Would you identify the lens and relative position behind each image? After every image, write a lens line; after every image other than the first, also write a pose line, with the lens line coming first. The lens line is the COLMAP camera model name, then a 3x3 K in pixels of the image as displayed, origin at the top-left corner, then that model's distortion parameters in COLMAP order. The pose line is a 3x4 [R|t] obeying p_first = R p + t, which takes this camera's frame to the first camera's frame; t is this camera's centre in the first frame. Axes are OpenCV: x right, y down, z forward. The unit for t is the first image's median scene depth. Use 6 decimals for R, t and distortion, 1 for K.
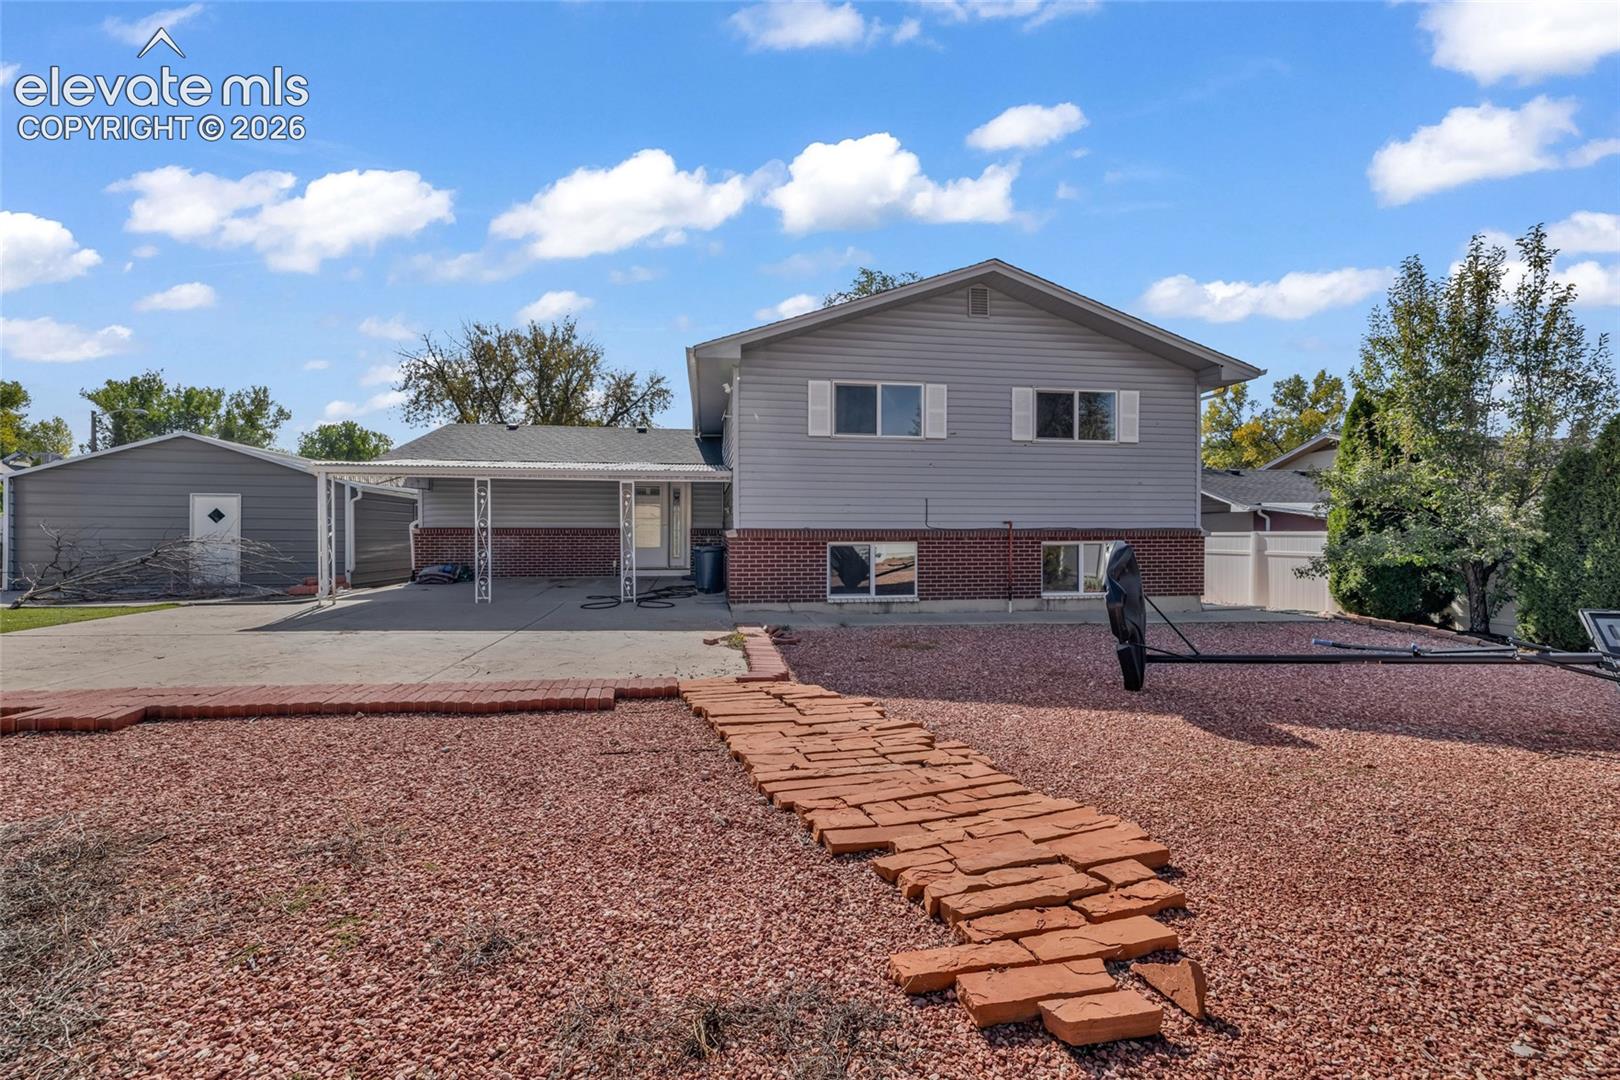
lens RADIAL K [[664.1, 0, 811.0], [0, 664.1, 535.3], [0, 0, 1]] dist [-0.003320, -0.000551]
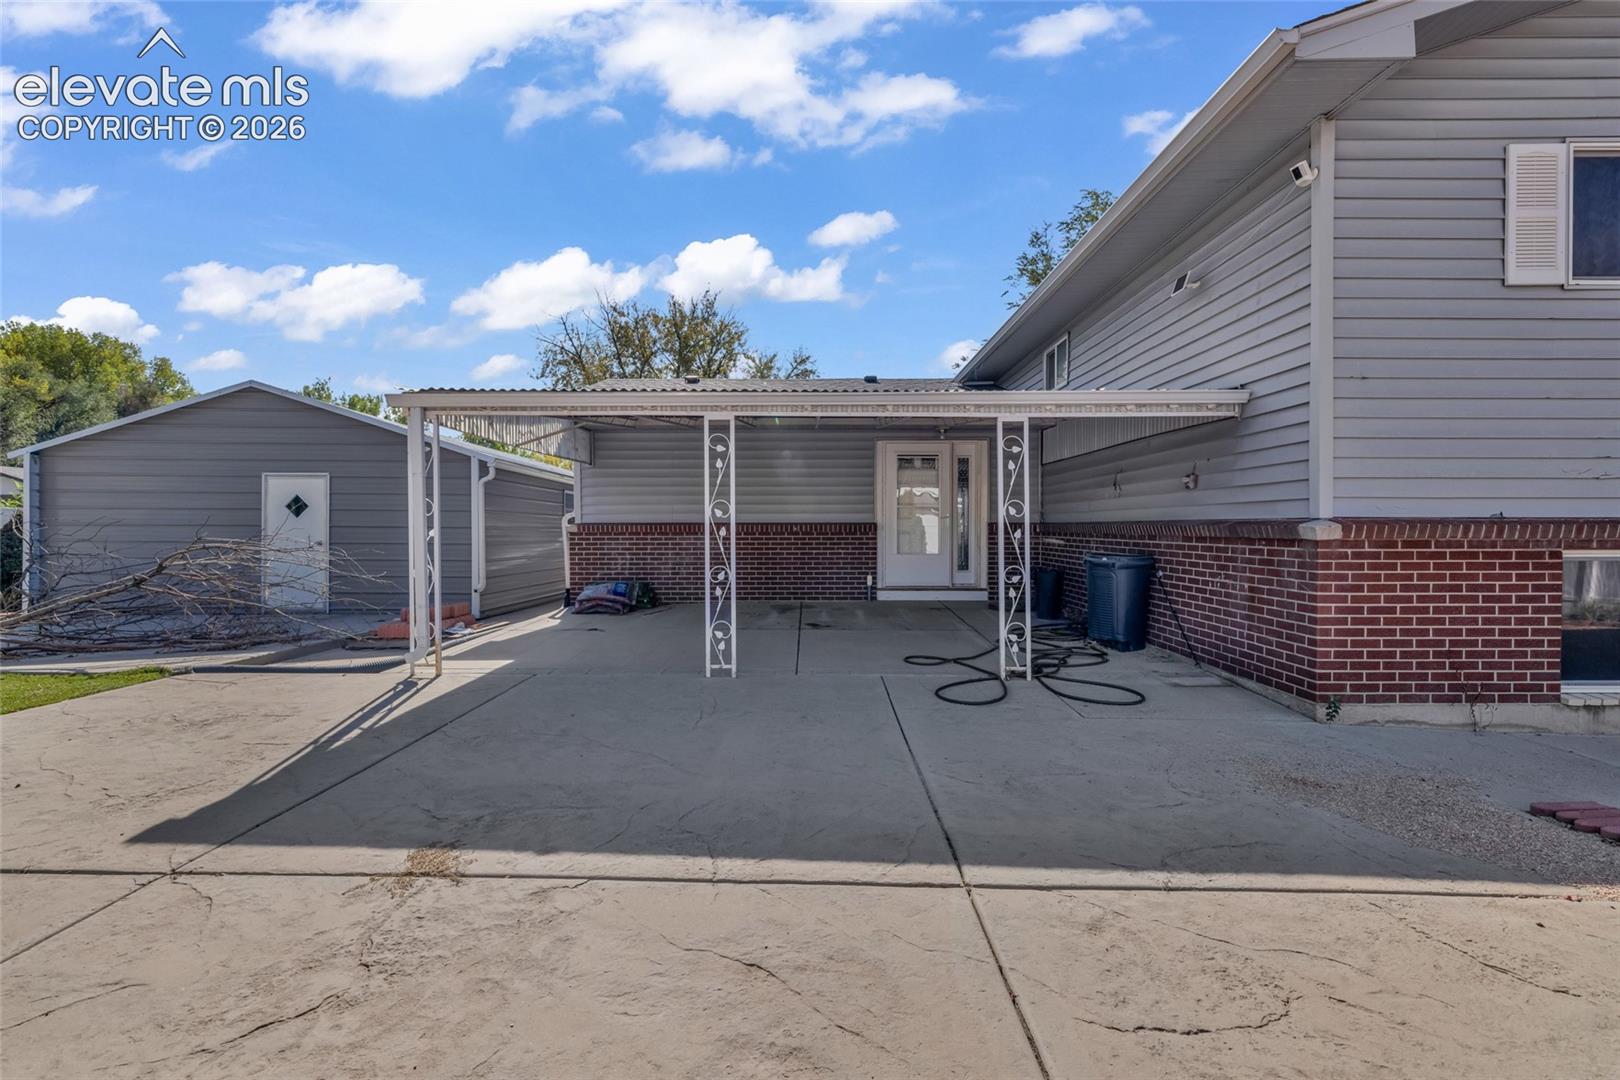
lens RADIAL K [[681.7, 0, 813.4], [0, 681.7, 539.1], [0, 0, 1]] dist [-0.010241, -0.000618]
pose [[0.986144, -0.000649, -0.165892, -0.253226], [0.001940, 0.999969, 0.007619, -0.000636], [0.165882, -0.007835, 0.986115, 0.384924]]
